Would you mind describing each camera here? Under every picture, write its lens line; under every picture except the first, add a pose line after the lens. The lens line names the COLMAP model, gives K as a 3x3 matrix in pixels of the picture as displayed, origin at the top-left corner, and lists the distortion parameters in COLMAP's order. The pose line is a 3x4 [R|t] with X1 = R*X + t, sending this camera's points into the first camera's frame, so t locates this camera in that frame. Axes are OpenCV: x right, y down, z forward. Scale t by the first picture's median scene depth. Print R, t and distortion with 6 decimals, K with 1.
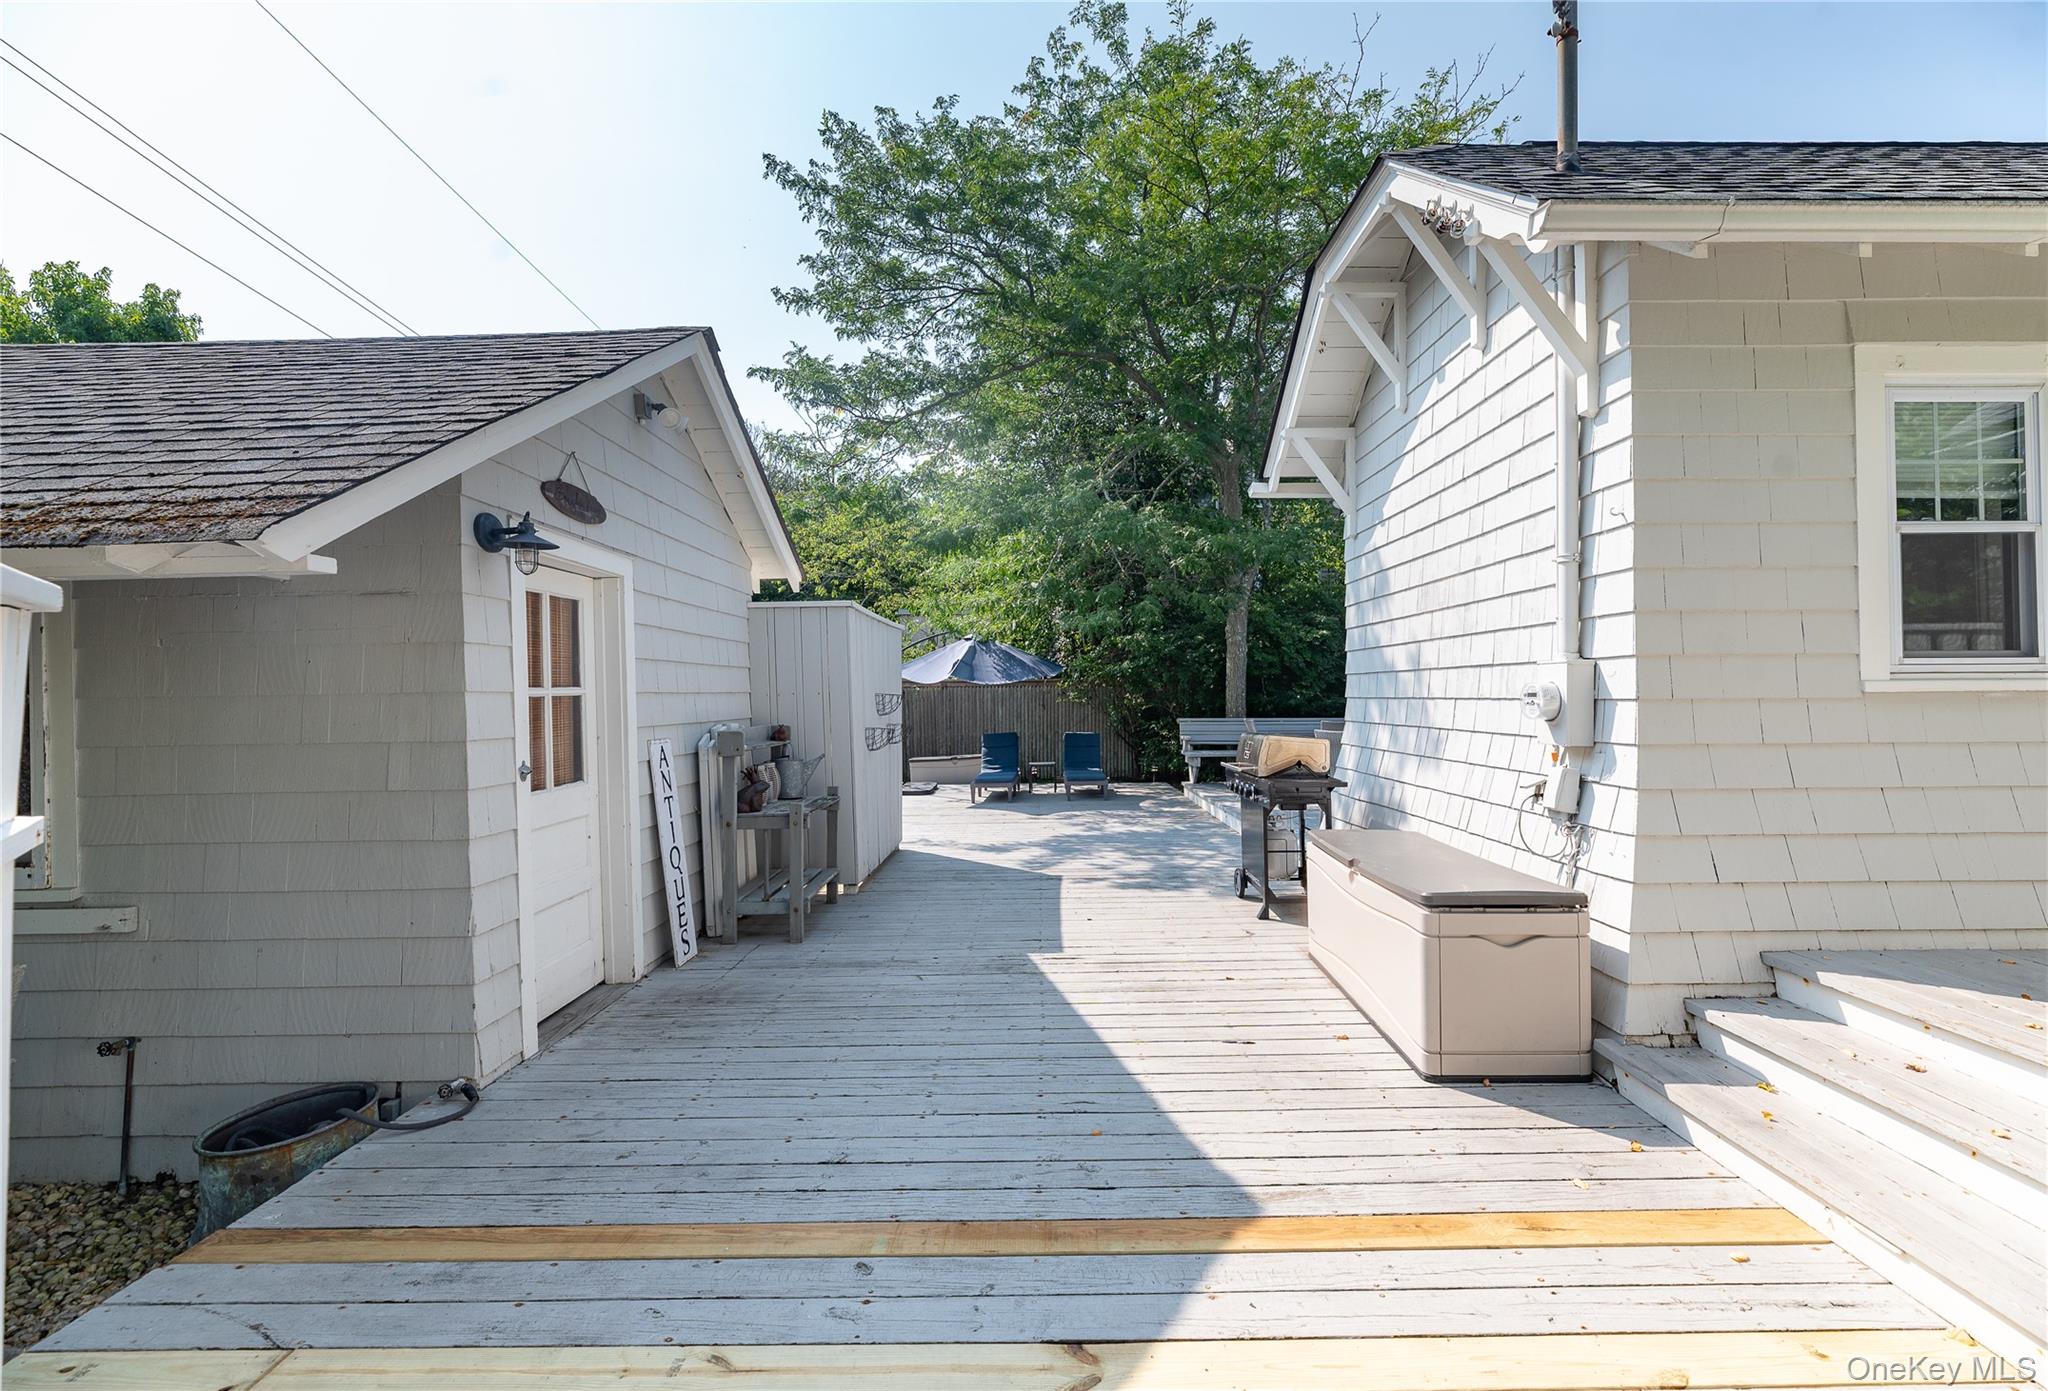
lens RADIAL K [[851.9, 0, 1051.4], [0, 851.9, 688.2], [0, 0, 1]] dist [0.001498, -0.000019]
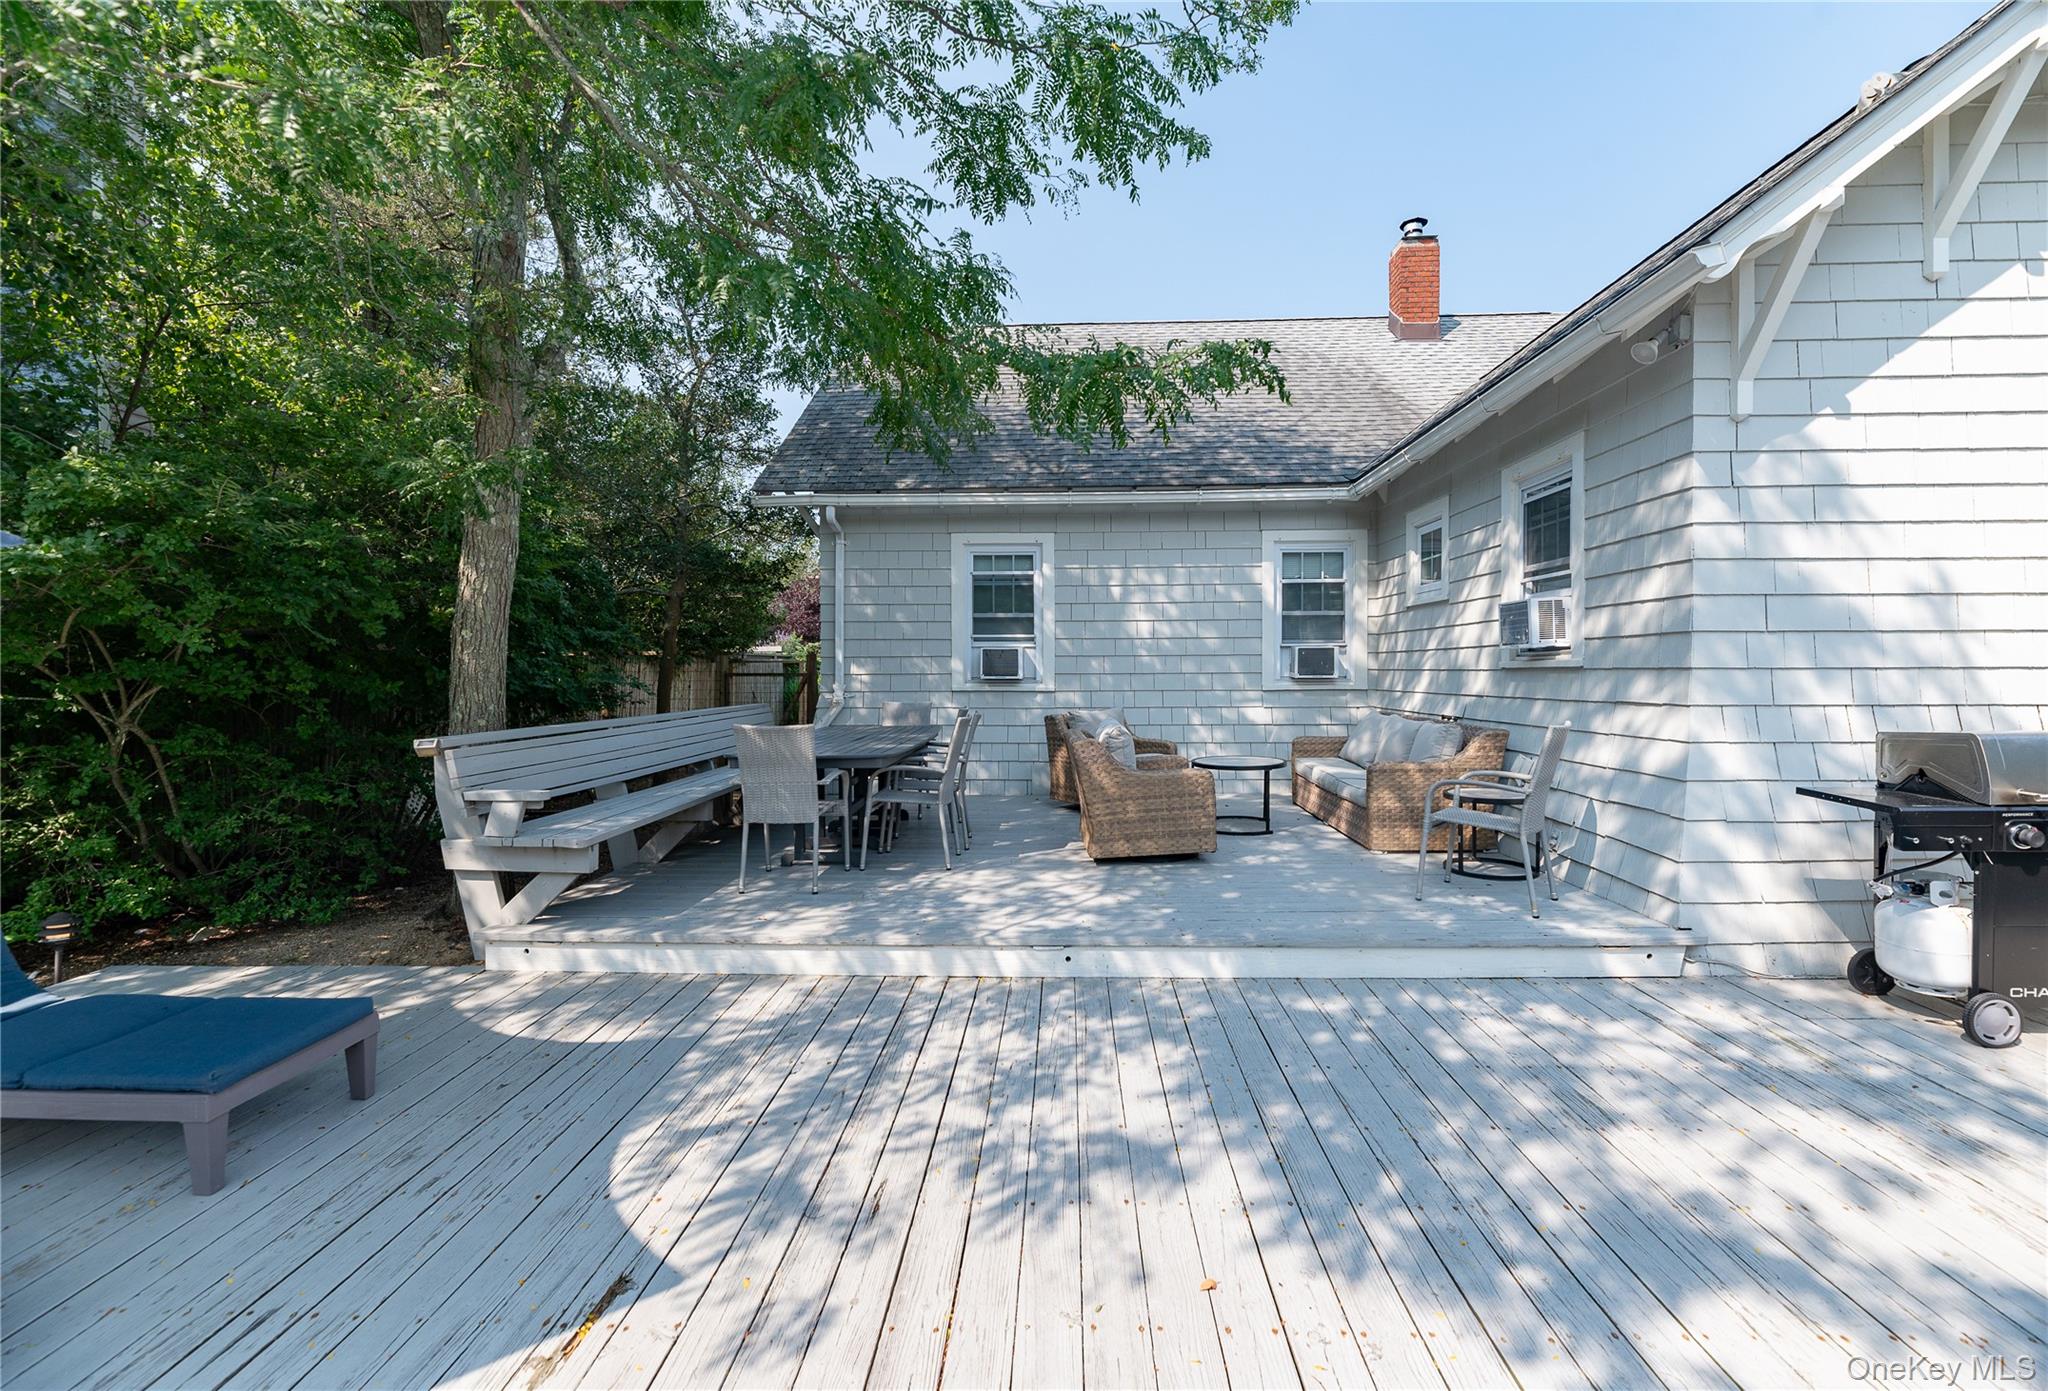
lens RADIAL K [[851.9, 0, 1043.4], [0, 851.9, 683.5], [0, 0, 1]] dist [0.001498, -0.000019]
pose [[0.043840, -0.013385, 0.998949, -0.457784], [-0.005440, 0.999892, 0.013637, 0.024685], [-0.999024, -0.006032, 0.043763, 2.182793]]
